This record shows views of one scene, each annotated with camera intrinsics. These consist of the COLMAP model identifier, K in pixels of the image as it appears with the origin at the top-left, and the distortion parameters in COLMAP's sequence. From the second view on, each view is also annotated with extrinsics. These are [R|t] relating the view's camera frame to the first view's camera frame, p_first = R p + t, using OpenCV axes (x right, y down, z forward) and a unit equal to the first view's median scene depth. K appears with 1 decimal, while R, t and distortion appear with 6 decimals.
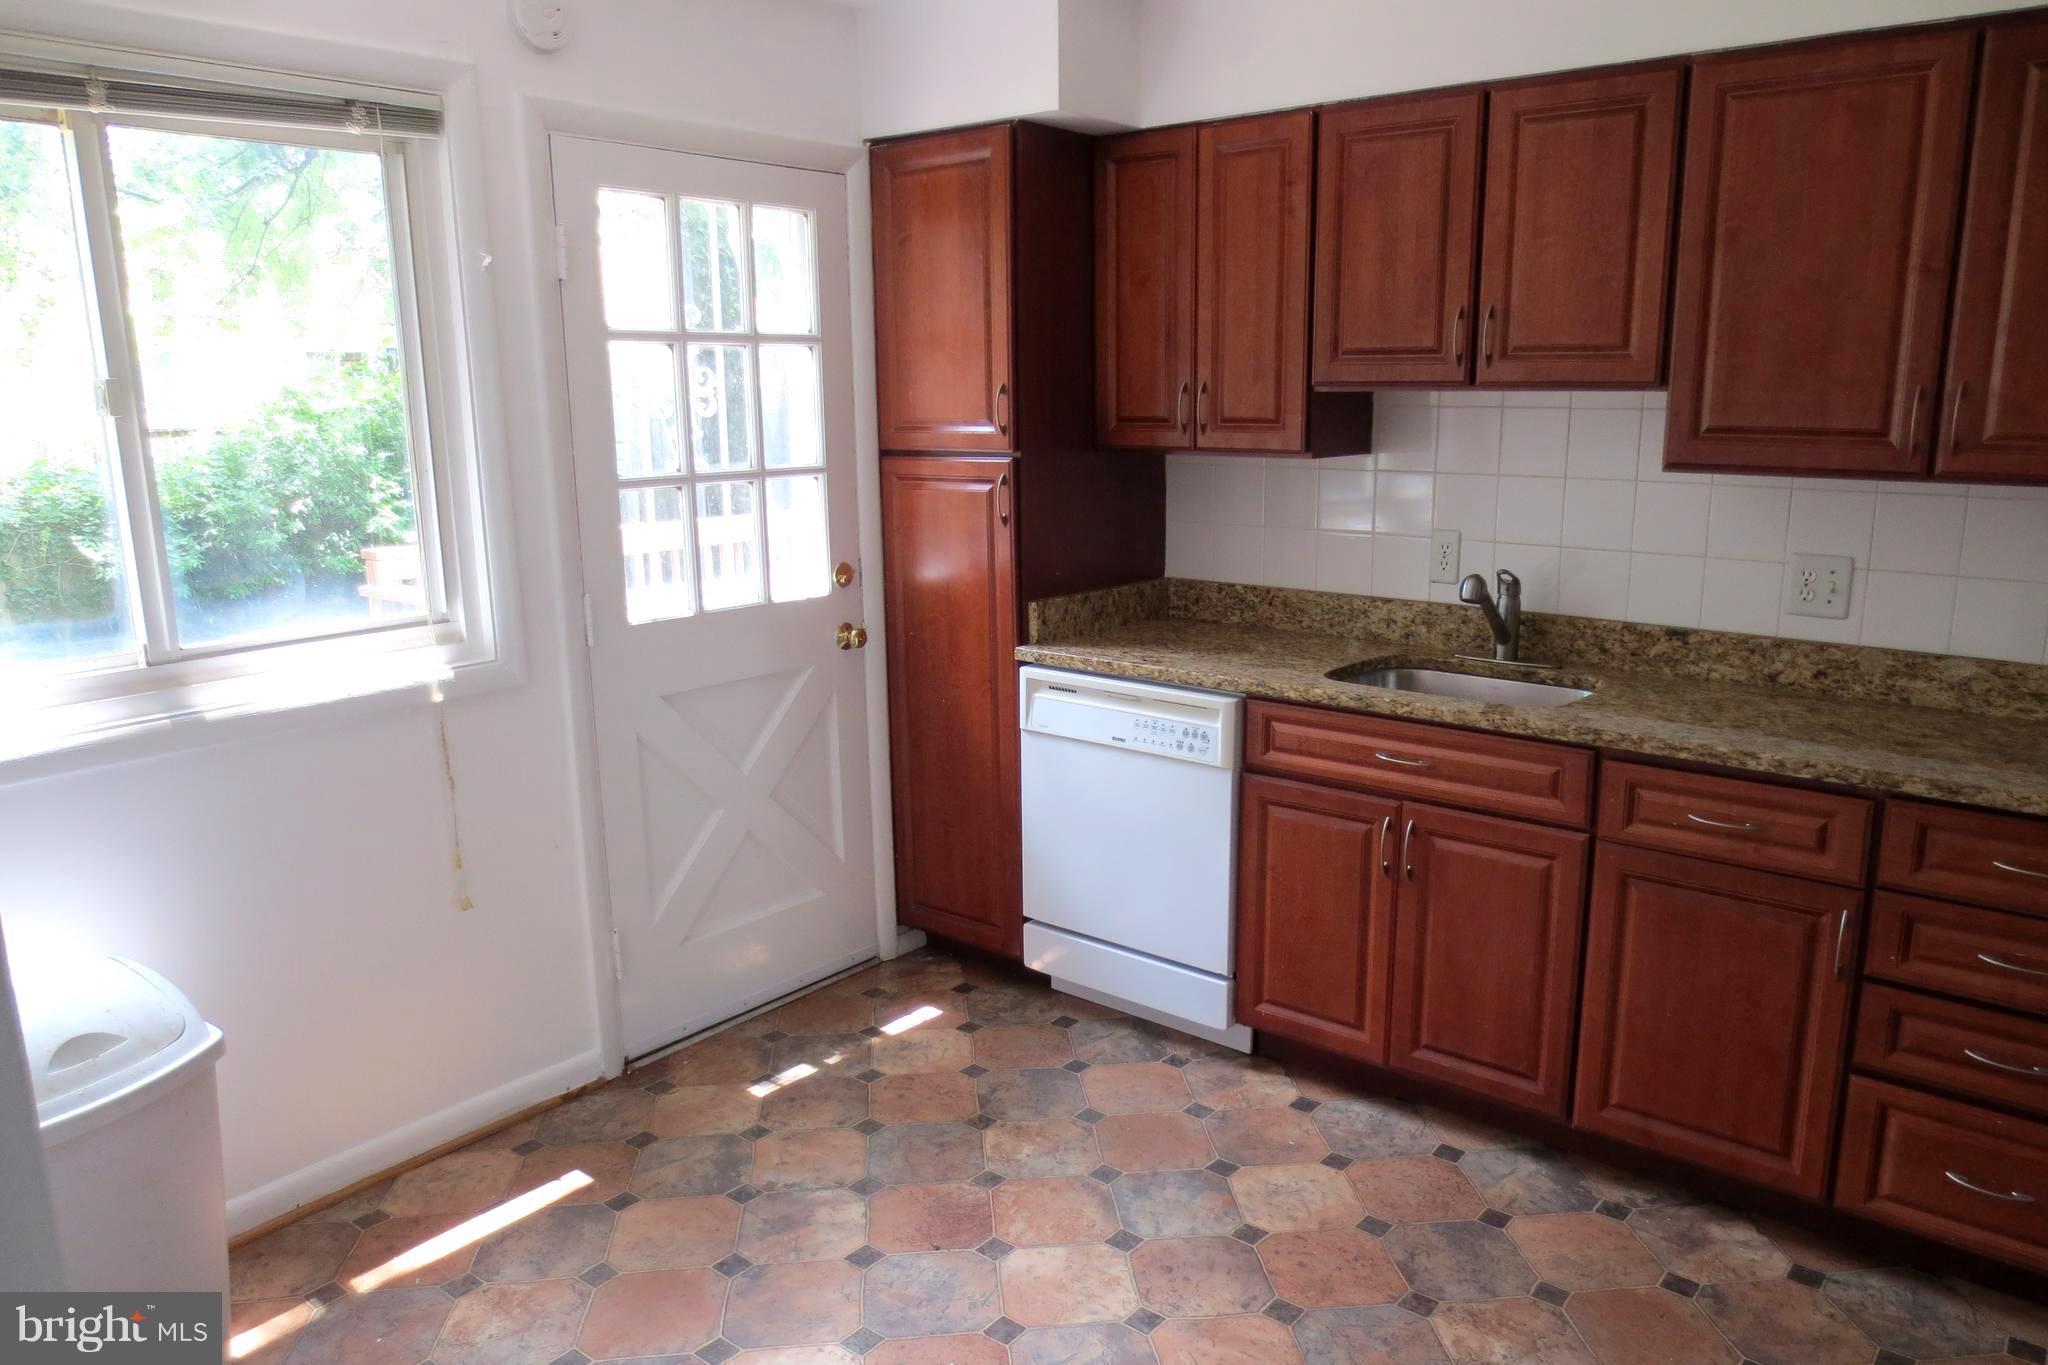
lens RADIAL K [[1444.9, 0, 1034.5], [0, 1444.9, 691.0], [0, 0, 1]] dist [-0.048168, 0.024986]
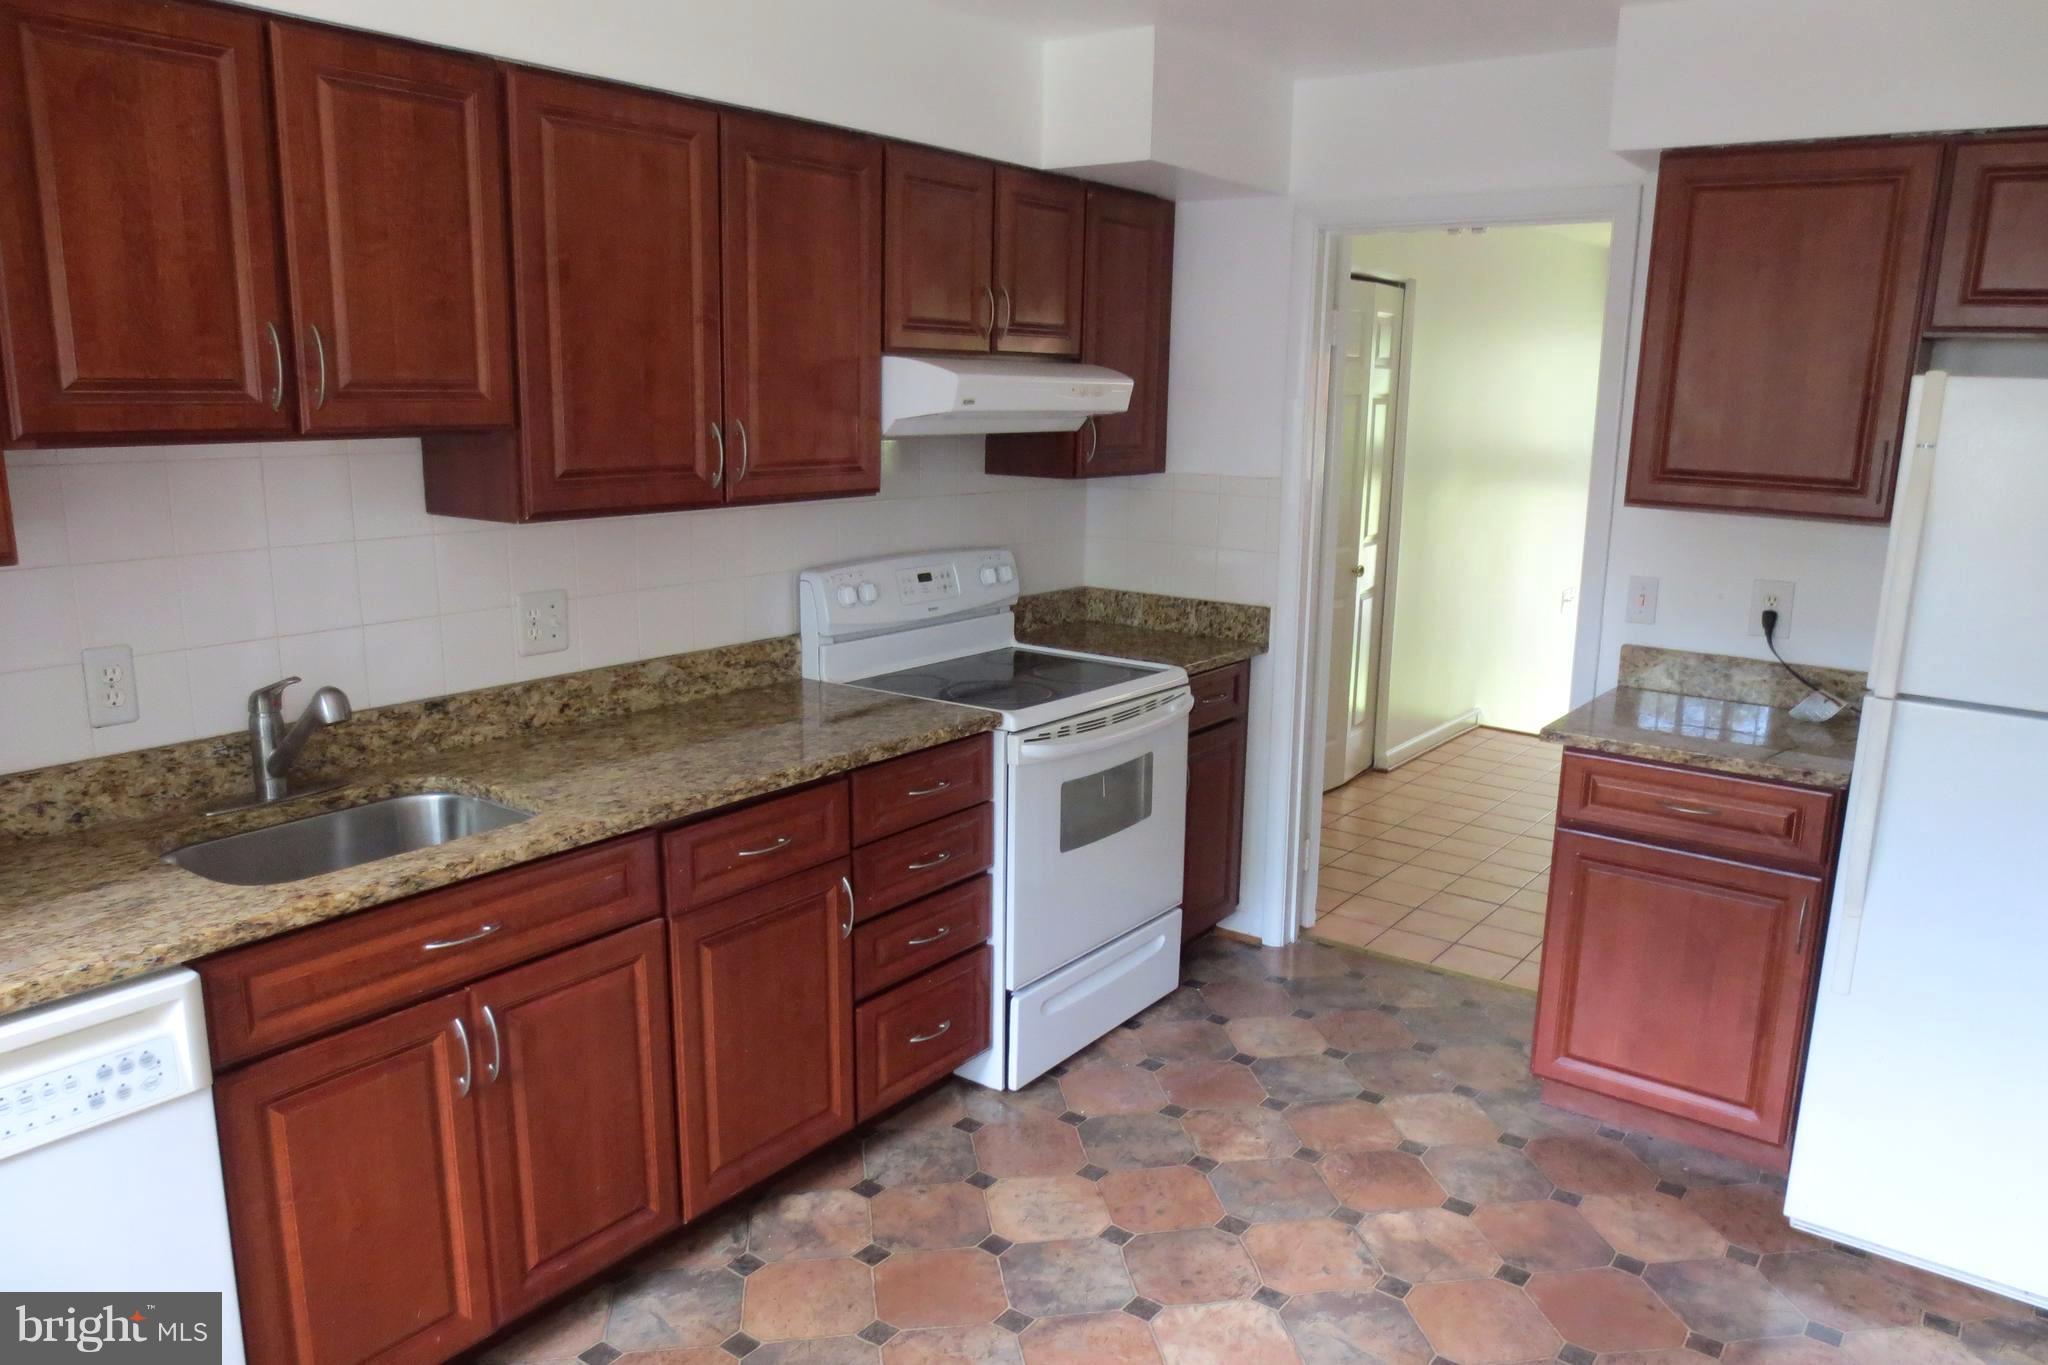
lens RADIAL K [[1444.9, 0, 1037.0], [0, 1444.9, 691.8], [0, 0, 1]] dist [-0.048168, 0.024986]
pose [[-0.052932, -0.203001, 0.977747, -0.454944], [0.199184, 0.957298, 0.209539, -0.168001], [-0.978532, 0.205843, -0.010237, 0.680862]]
